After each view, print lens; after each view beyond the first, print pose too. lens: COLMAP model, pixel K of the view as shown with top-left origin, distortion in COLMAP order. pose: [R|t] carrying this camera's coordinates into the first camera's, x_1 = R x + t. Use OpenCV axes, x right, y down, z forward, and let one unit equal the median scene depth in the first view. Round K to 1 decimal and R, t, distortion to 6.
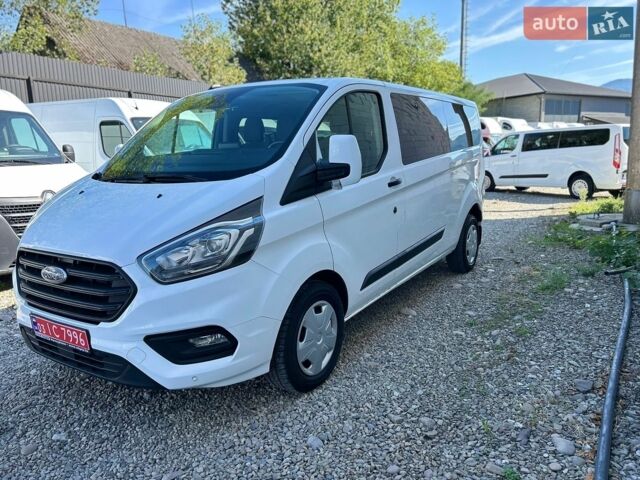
lens RADIAL K [[483.4, 0, 317.1], [0, 483.4, 241.3], [0, 0, 1]] dist [0.053315, -0.061447]
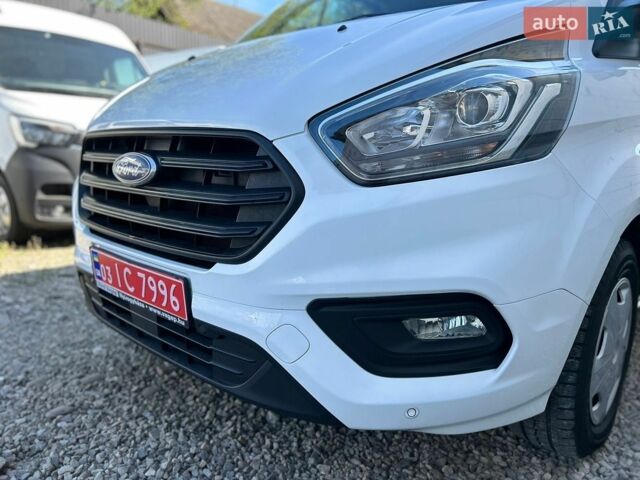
lens RADIAL K [[483.4, 0, 317.4], [0, 483.4, 239.5], [0, 0, 1]] dist [0.053315, -0.061447]
pose [[0.983741, 0.079753, -0.160911, -0.252434], [-0.081496, 0.996665, -0.004251, 0.126127], [0.160035, 0.017296, 0.986960, 0.510997]]
